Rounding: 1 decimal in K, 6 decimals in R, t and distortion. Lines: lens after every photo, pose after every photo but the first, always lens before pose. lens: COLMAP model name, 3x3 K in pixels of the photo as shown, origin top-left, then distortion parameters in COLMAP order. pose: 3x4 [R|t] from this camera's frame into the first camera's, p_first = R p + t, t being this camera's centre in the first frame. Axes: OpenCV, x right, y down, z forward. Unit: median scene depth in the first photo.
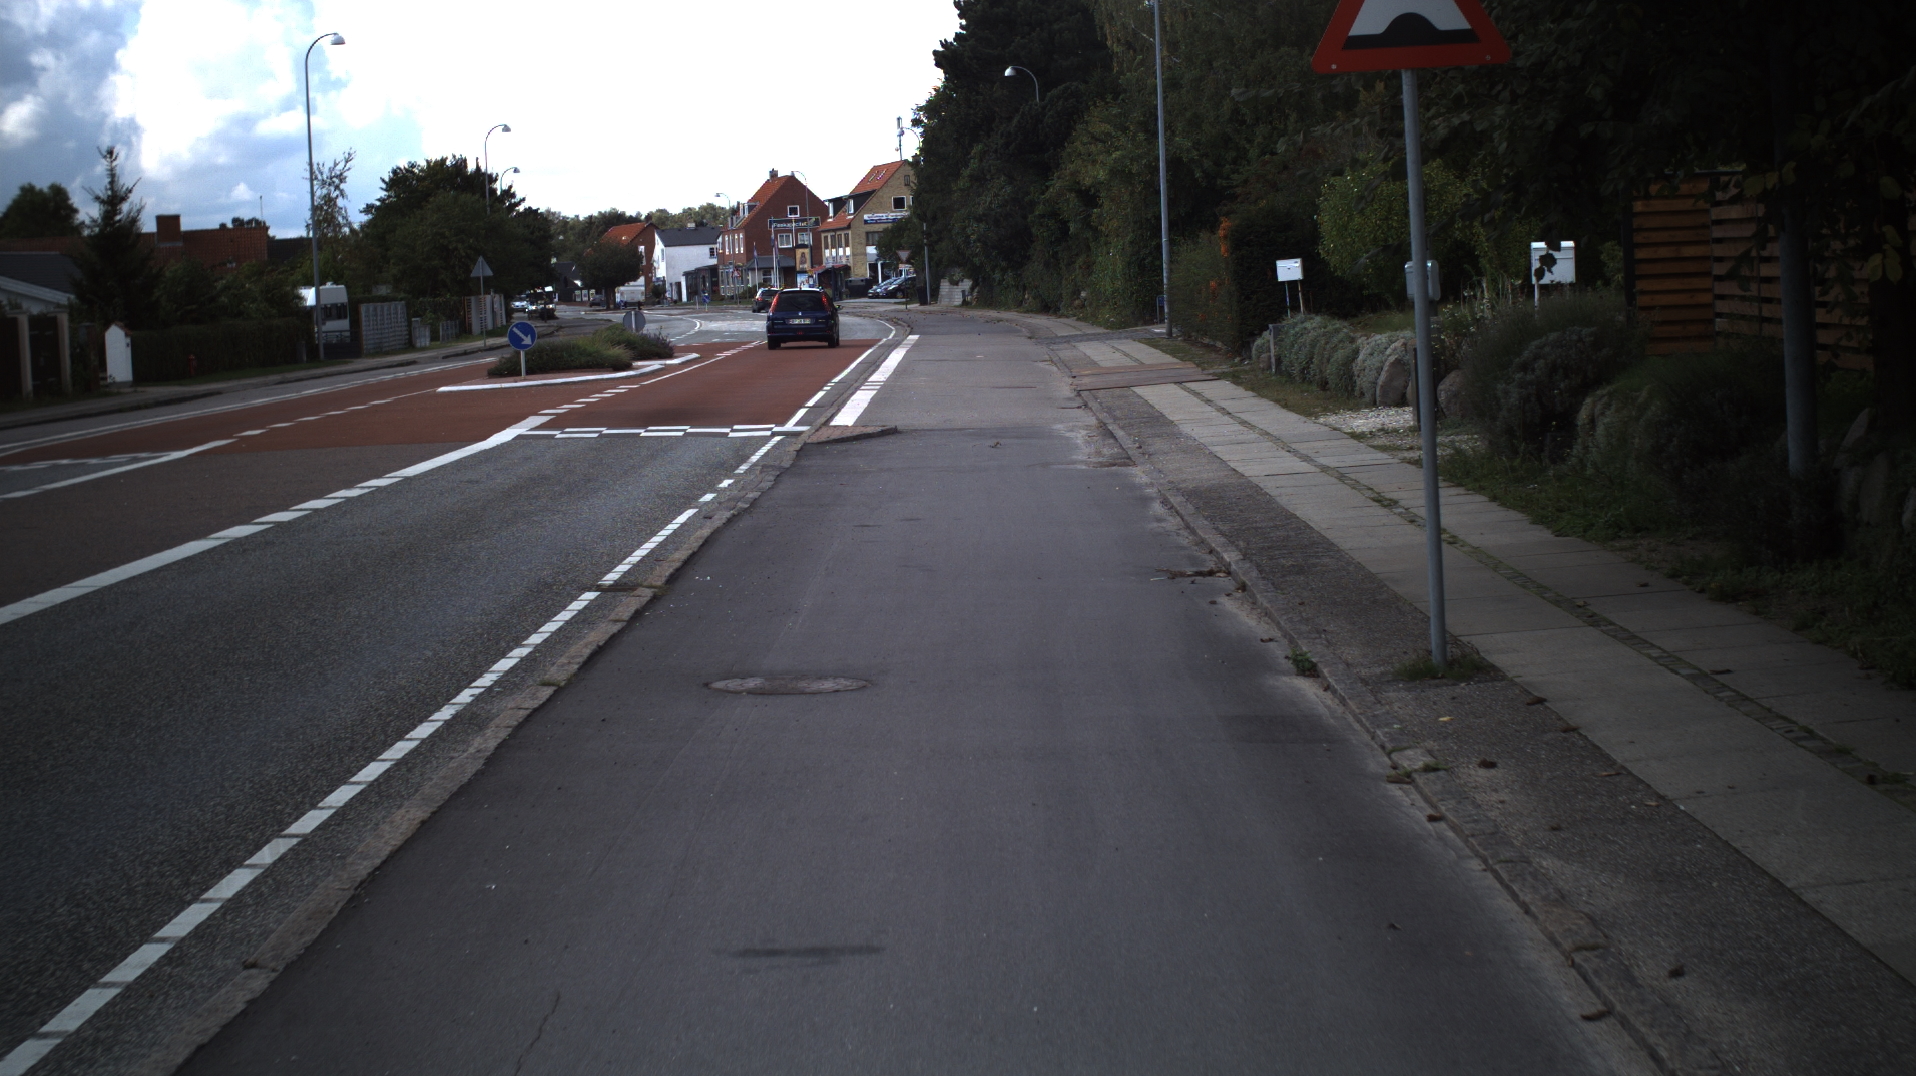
lens RADIAL K [[3477.9, 0, 958.0], [0, 3477.9, 538.0], [0, 0, 1]] dist [-0.257017, 0.141354]
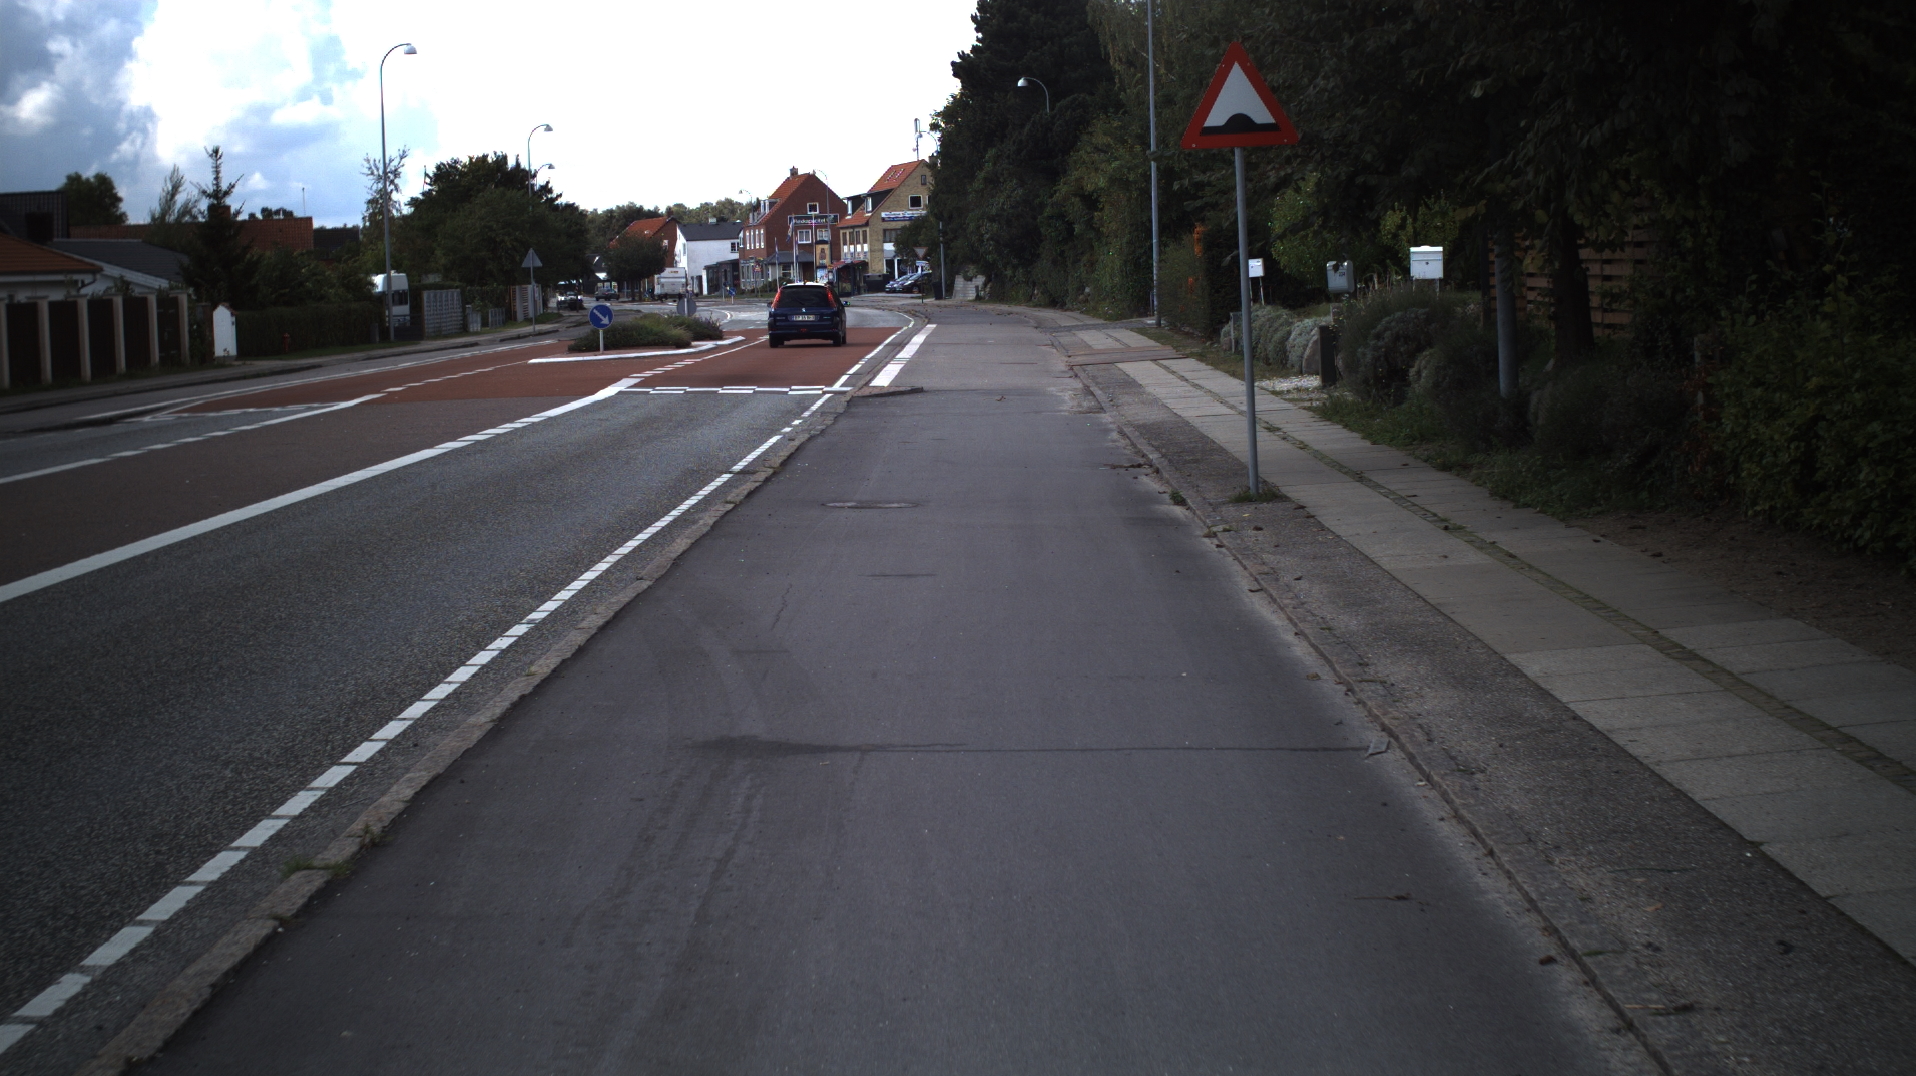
lens RADIAL K [[3477.9, 0, 958.0], [0, 3477.9, 538.0], [0, 0, 1]] dist [-0.257017, 0.141354]
pose [[0.999926, 0.011827, -0.002967, -0.000168], [-0.011825, 0.999930, 0.000749, 0.005770], [0.002975, -0.000714, 0.999995, -0.070346]]
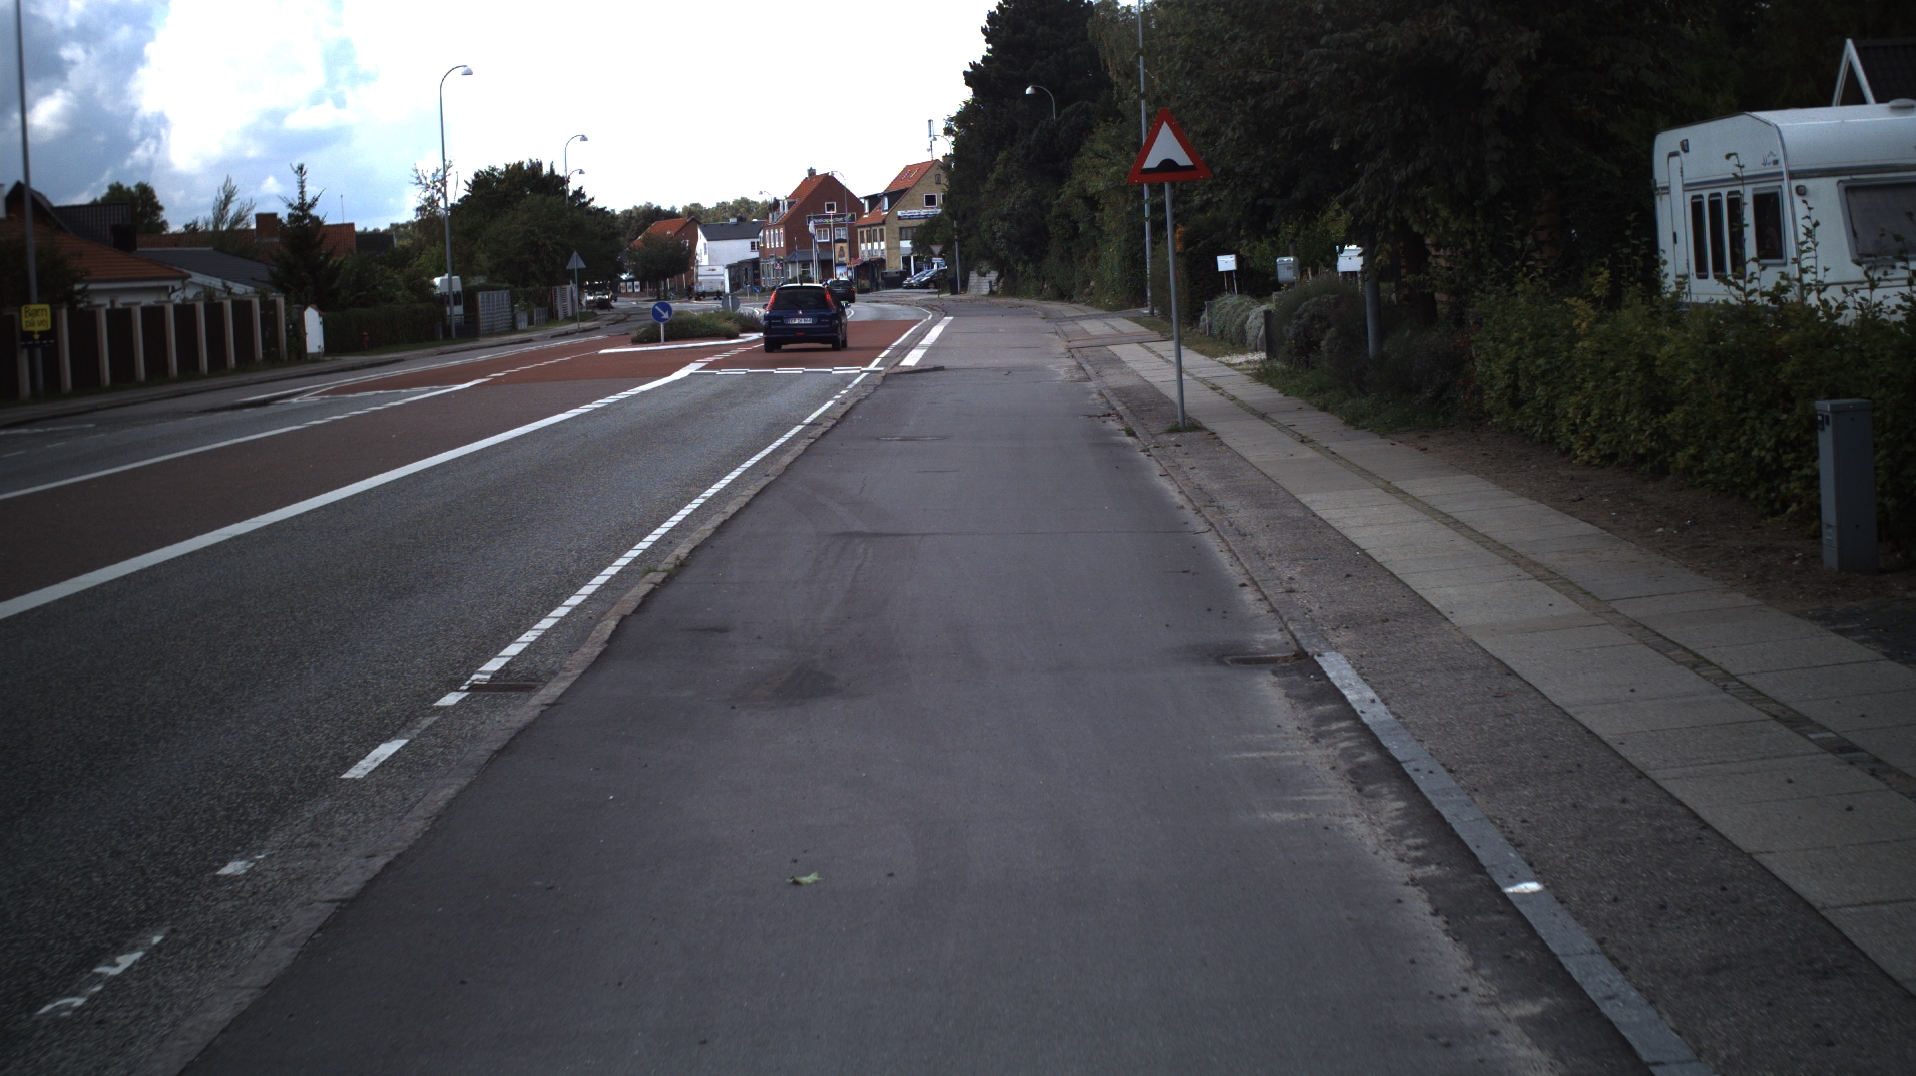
lens RADIAL K [[3477.9, 0, 958.0], [0, 3477.9, 538.0], [0, 0, 1]] dist [-0.257017, 0.141354]
pose [[0.999968, -0.000570, -0.008041, 0.000165], [0.000587, 0.999998, 0.002149, 0.010744], [0.008040, -0.002153, 0.999965, -0.140691]]
